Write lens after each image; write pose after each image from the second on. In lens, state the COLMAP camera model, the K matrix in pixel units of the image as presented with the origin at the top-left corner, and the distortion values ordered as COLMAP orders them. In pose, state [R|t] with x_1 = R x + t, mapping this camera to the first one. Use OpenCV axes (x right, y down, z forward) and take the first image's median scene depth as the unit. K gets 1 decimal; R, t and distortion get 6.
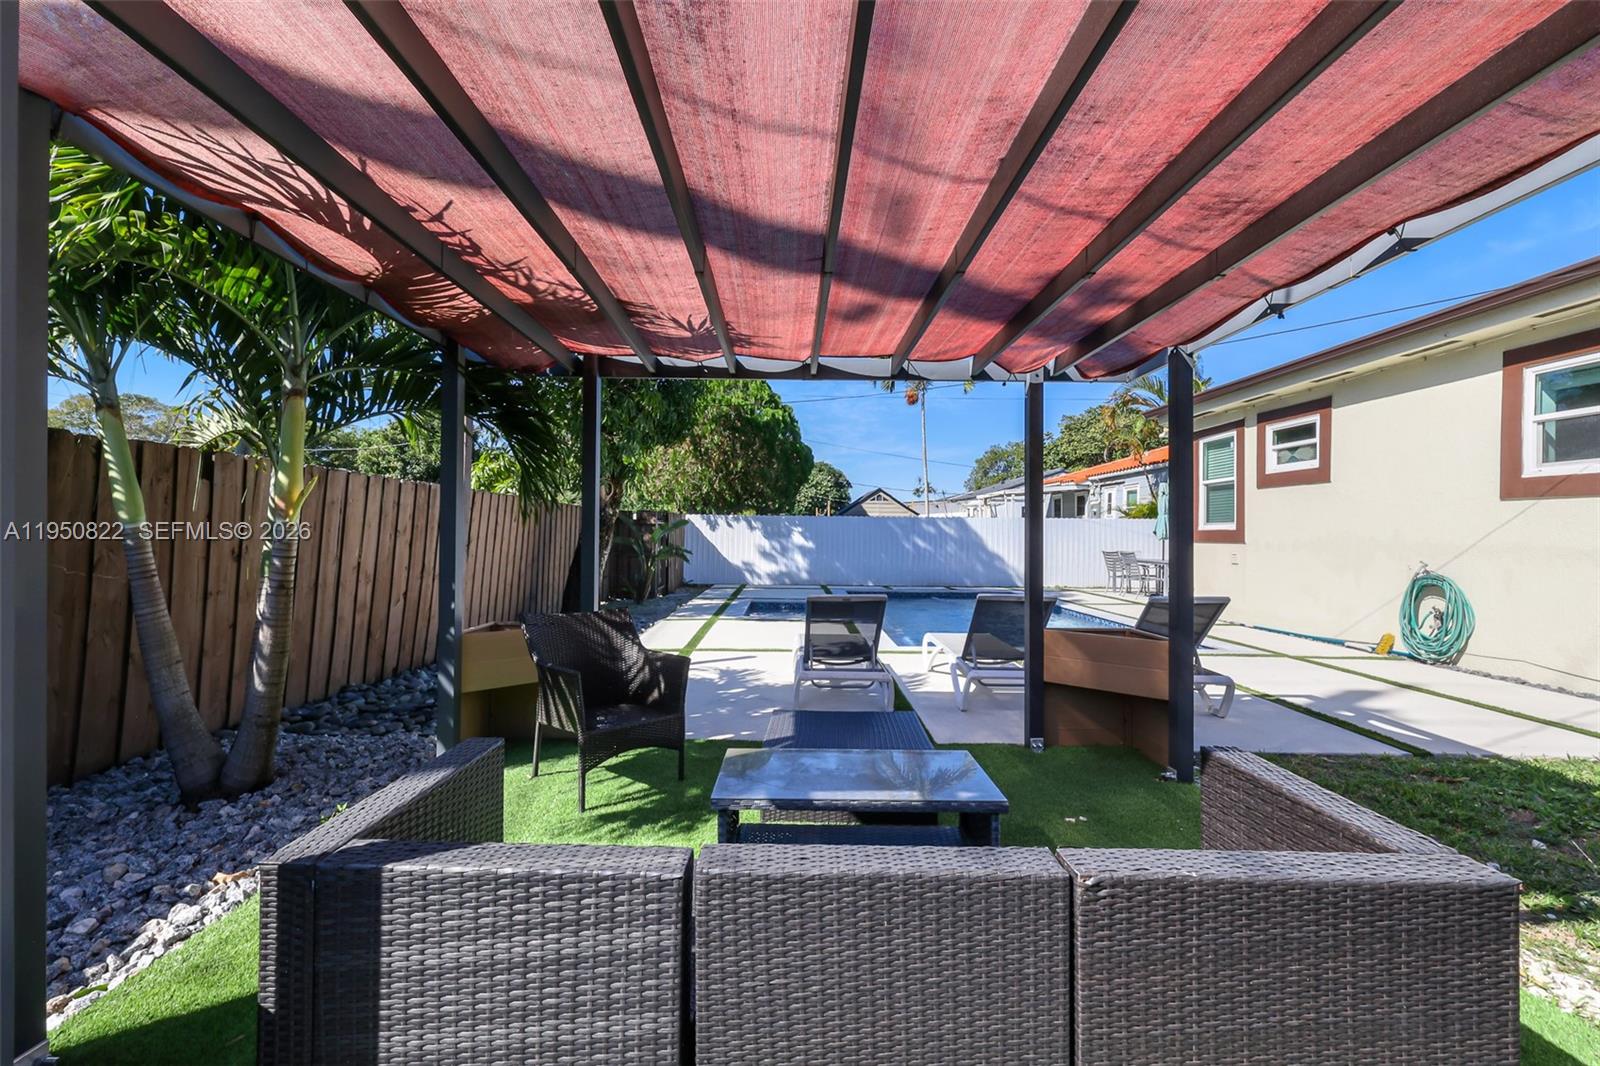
lens RADIAL K [[683.9, 0, 786.3], [0, 683.9, 529.2], [0, 0, 1]] dist [0.002255, 0.000458]
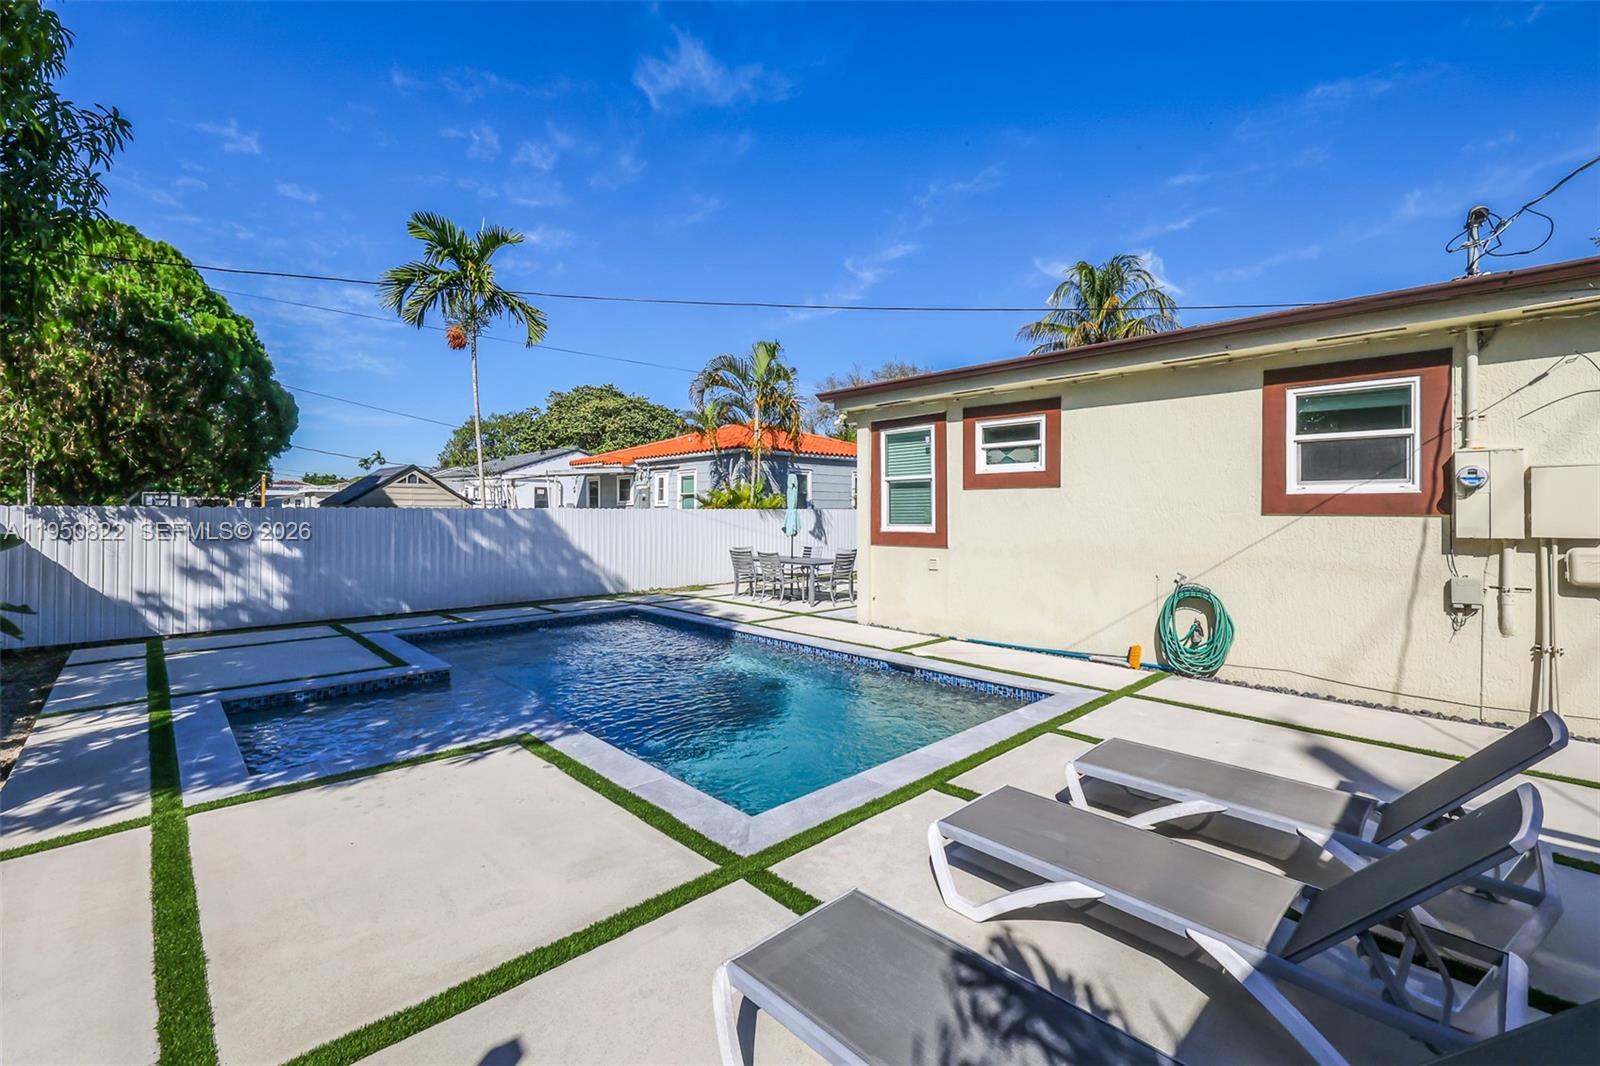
lens RADIAL K [[686.0, 0, 786.8], [0, 686.0, 512.0], [0, 0, 1]] dist [-0.000985, 0.000180]
pose [[0.726524, -0.008392, 0.687089, -0.117737], [0.001681, 0.999944, 0.010436, -0.037759], [-0.687139, -0.006427, 0.726498, 0.480261]]
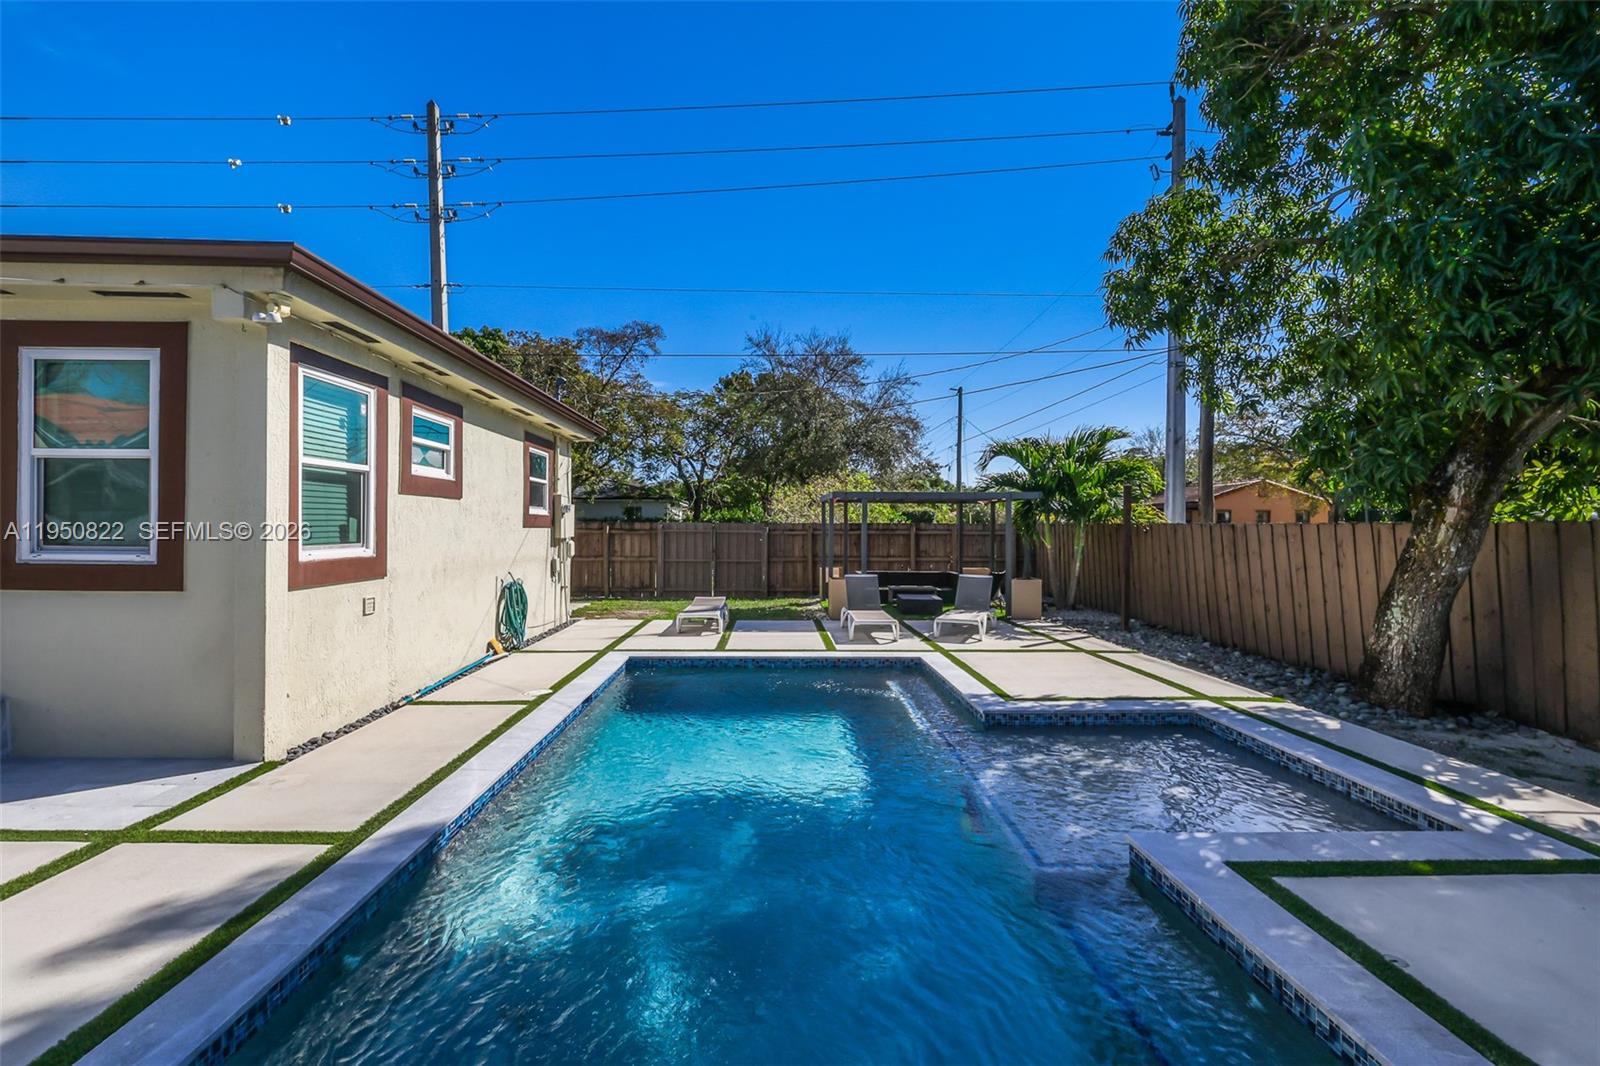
lens RADIAL K [[672.0, 0, 778.1], [0, 672.0, 525.0], [0, 0, 1]] dist [0.000528, -0.000048]
pose [[-0.999792, -0.013345, -0.015432, 0.322186], [-0.013203, 0.999870, -0.009277, -0.026308], [0.015553, -0.009071, -0.999838, 1.621228]]
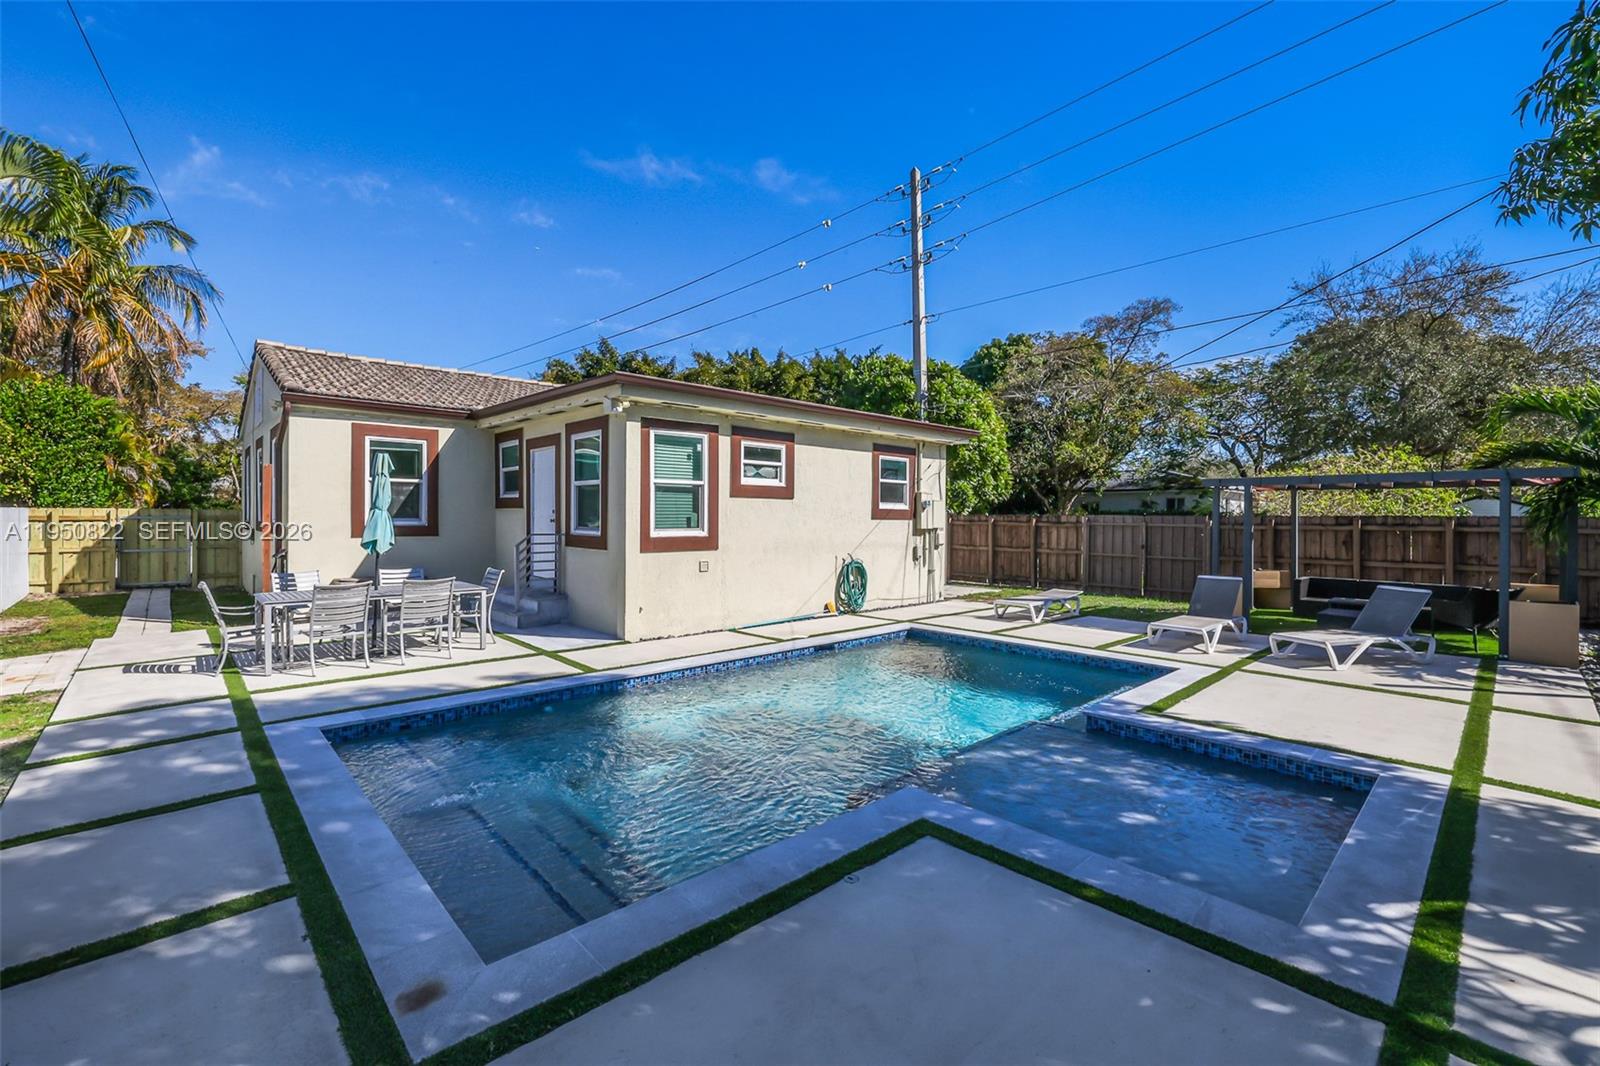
lens RADIAL K [[669.5, 0, 785.1], [0, 669.5, 526.4], [0, 0, 1]] dist [0.002132, 0.000041]
pose [[-0.679476, -0.023742, 0.733313, -0.118745], [-0.017348, 0.999717, 0.016293, -0.031484], [-0.733492, -0.001651, -0.679696, 1.597837]]
